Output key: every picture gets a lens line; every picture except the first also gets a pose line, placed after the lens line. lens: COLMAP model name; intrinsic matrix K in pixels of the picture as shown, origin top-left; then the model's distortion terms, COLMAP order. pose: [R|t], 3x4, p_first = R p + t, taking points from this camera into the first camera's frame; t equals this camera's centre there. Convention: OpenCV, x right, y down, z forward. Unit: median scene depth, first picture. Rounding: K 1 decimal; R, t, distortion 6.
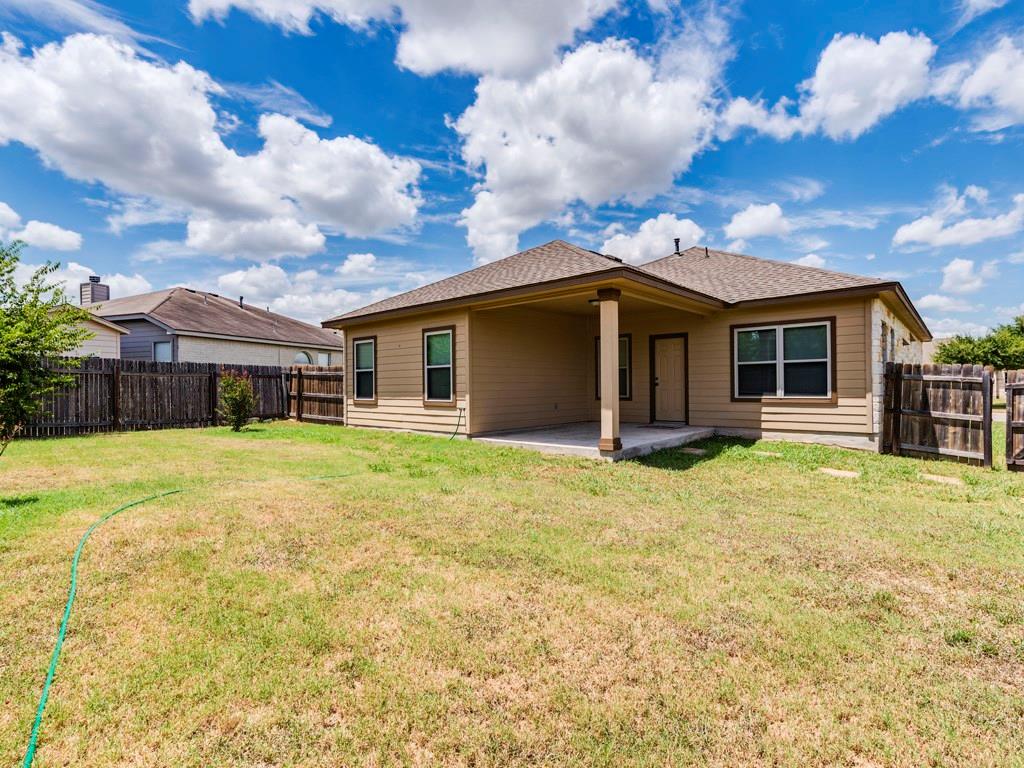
lens RADIAL K [[501.2, 0, 512.3], [0, 501.2, 384.6], [0, 0, 1]] dist [0.001869, 0.000100]
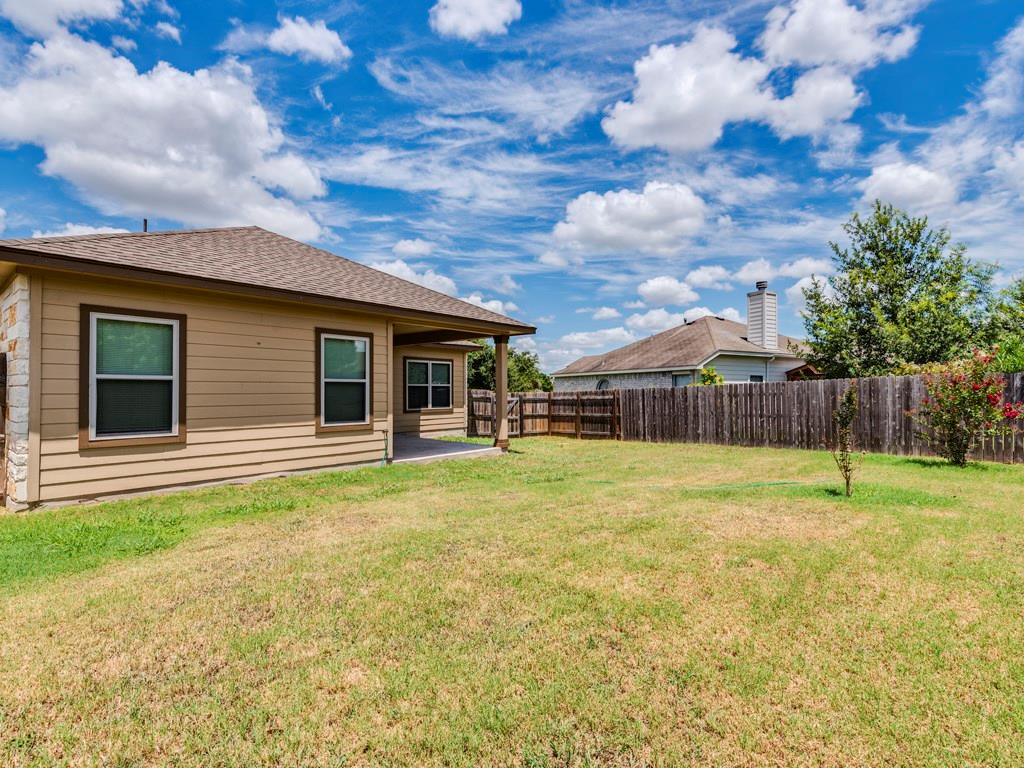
lens RADIAL K [[501.2, 0, 521.0], [0, 501.2, 379.9], [0, 0, 1]] dist [0.001869, 0.000100]
pose [[-0.032736, 0.032981, 0.998920, -0.915566], [0.000285, 0.999456, -0.032990, -0.010909], [-0.999464, -0.000795, -0.032727, 0.728416]]
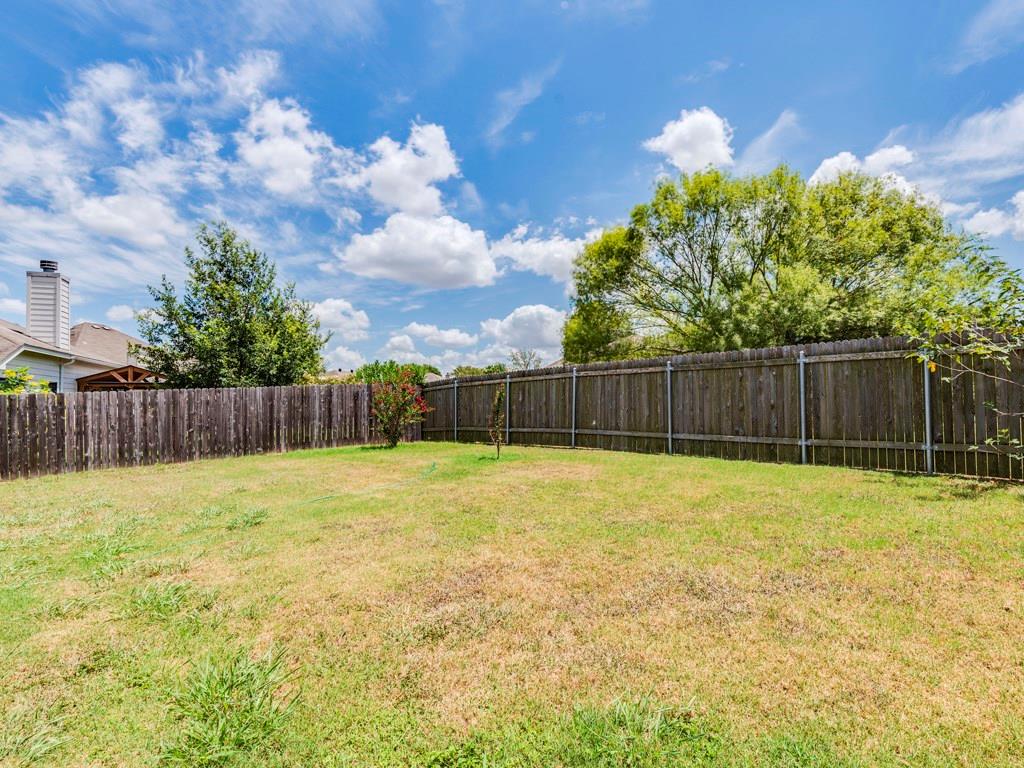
lens RADIAL K [[501.2, 0, 522.6], [0, 501.2, 390.2], [0, 0, 1]] dist [0.001869, 0.000100]
pose [[-0.999289, 0.028671, 0.024500, -0.421767], [0.028146, 0.999372, -0.021508, 0.003579], [-0.025101, -0.020803, -0.999468, 1.221639]]
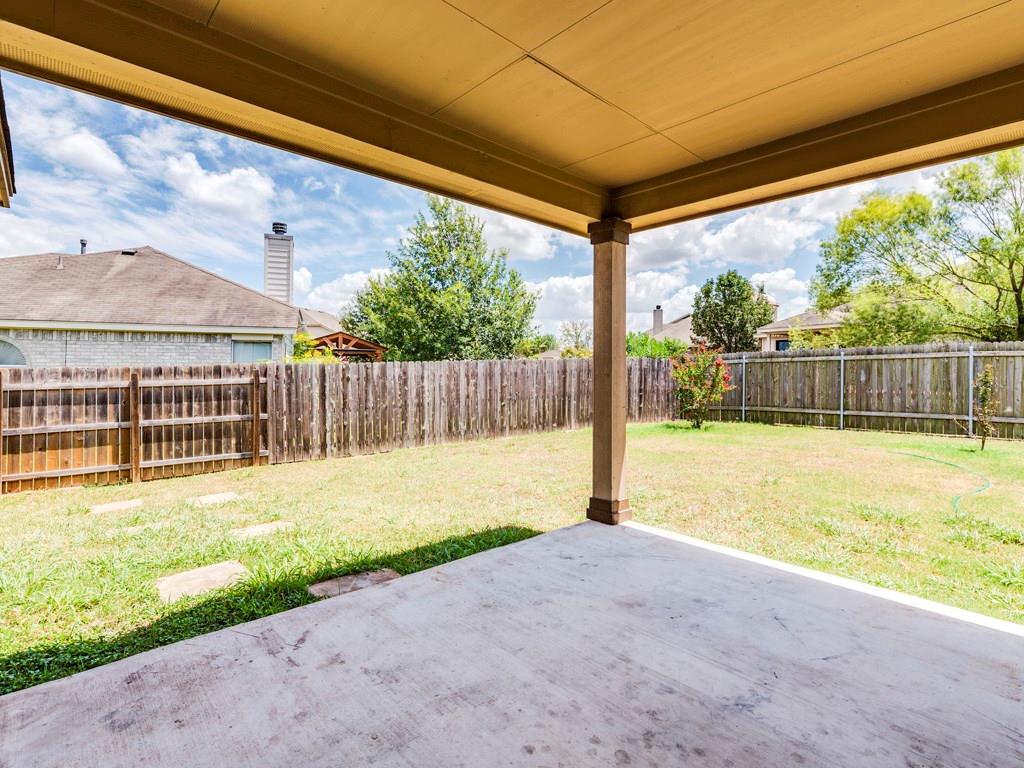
lens RADIAL K [[501.2, 0, 512.2], [0, 501.2, 378.7], [0, 0, 1]] dist [0.001869, 0.000100]
pose [[-0.996791, 0.003191, 0.079984, 0.290532], [0.004330, 0.999892, 0.014071, -0.020915], [-0.079931, 0.014372, -0.996697, 1.163100]]
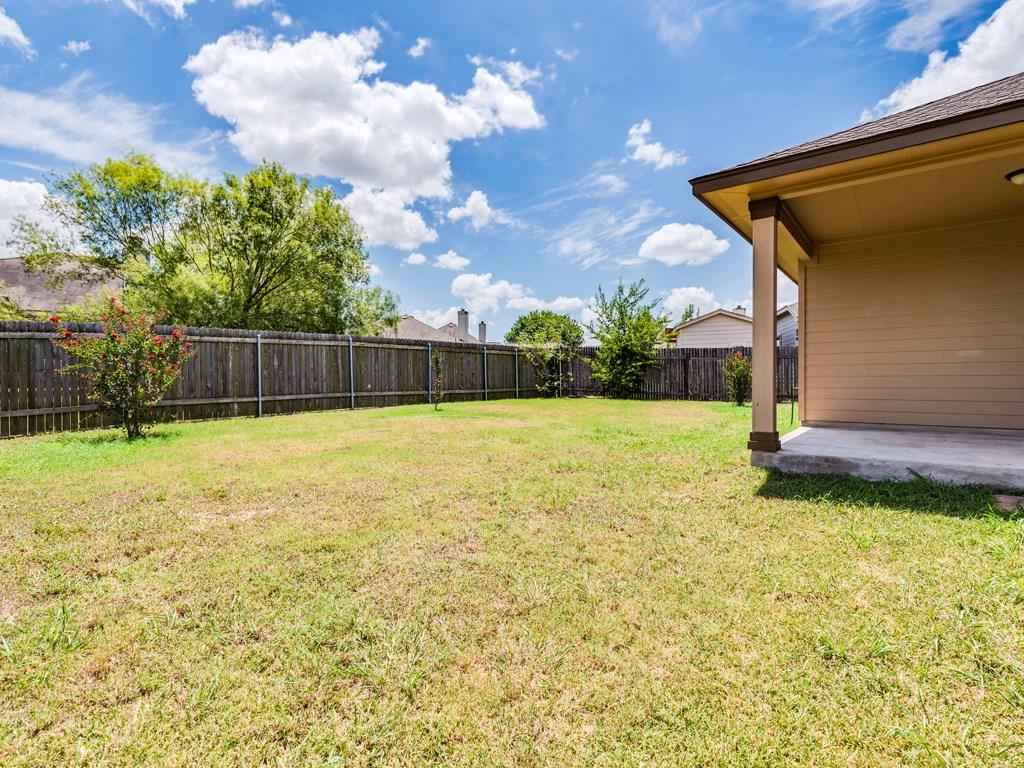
lens RADIAL K [[501.2, 0, 512.8], [0, 501.2, 380.3], [0, 0, 1]] dist [0.001869, 0.000100]
pose [[0.069084, 0.022883, -0.997348, 0.729531], [-0.005442, 0.999731, 0.022561, 0.007943], [0.997596, 0.003869, 0.069190, 0.444637]]
